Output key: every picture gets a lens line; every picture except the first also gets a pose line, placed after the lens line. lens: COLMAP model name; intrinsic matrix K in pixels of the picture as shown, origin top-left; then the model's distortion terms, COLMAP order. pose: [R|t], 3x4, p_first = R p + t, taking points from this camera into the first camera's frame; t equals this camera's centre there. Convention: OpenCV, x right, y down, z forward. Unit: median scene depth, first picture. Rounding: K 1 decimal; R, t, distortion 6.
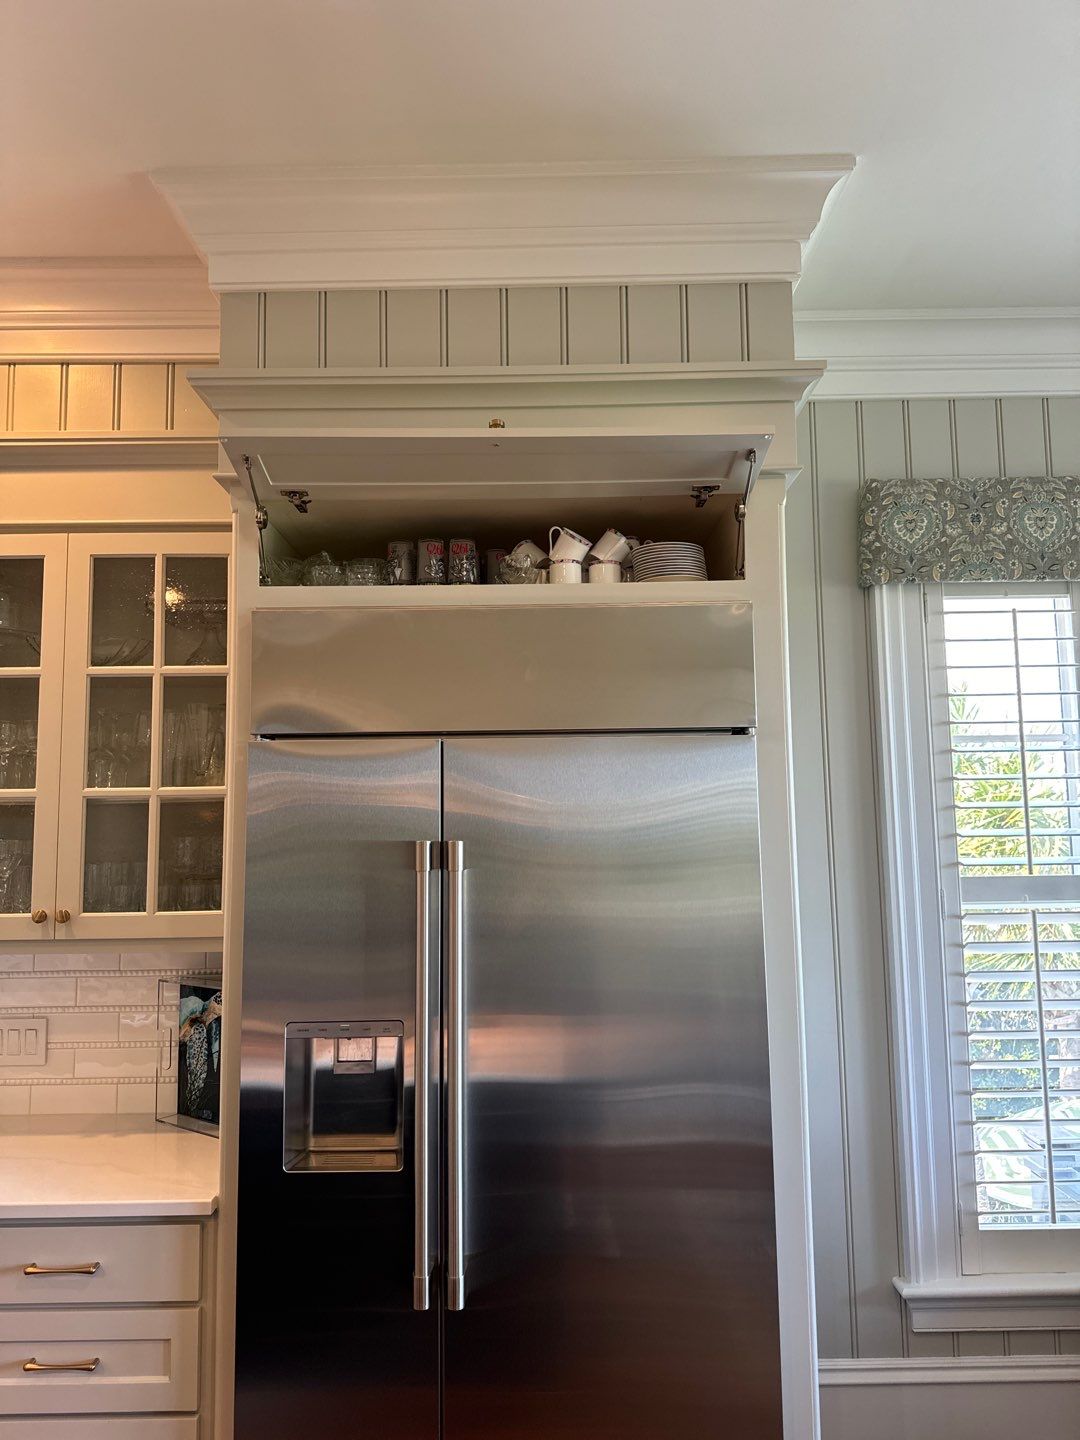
lens RADIAL K [[1000.8, 0, 539.5], [0, 1000.8, 727.9], [0, 0, 1]] dist [-0.003541, -0.012760]
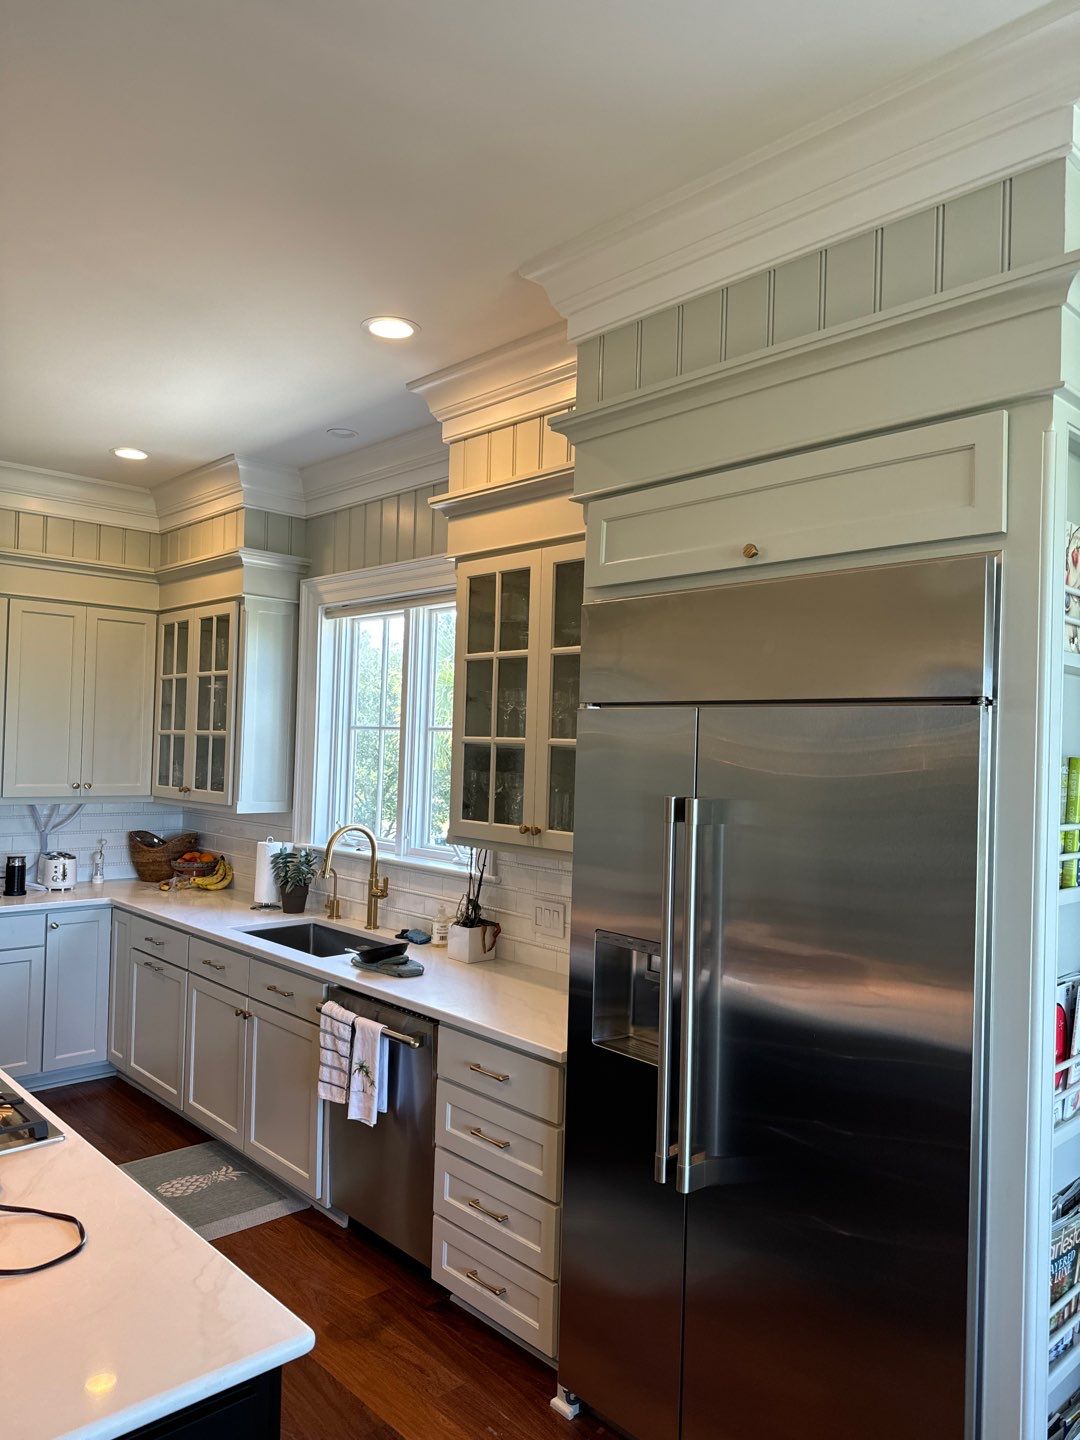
lens RADIAL K [[1000.8, 0, 535.3], [0, 1000.8, 715.7], [0, 0, 1]] dist [-0.003541, -0.012760]
pose [[0.676807, 0.013960, -0.736028, 0.596263], [0.034296, 0.998137, 0.050468, -0.041648], [0.735361, -0.059399, 0.675067, 0.096975]]
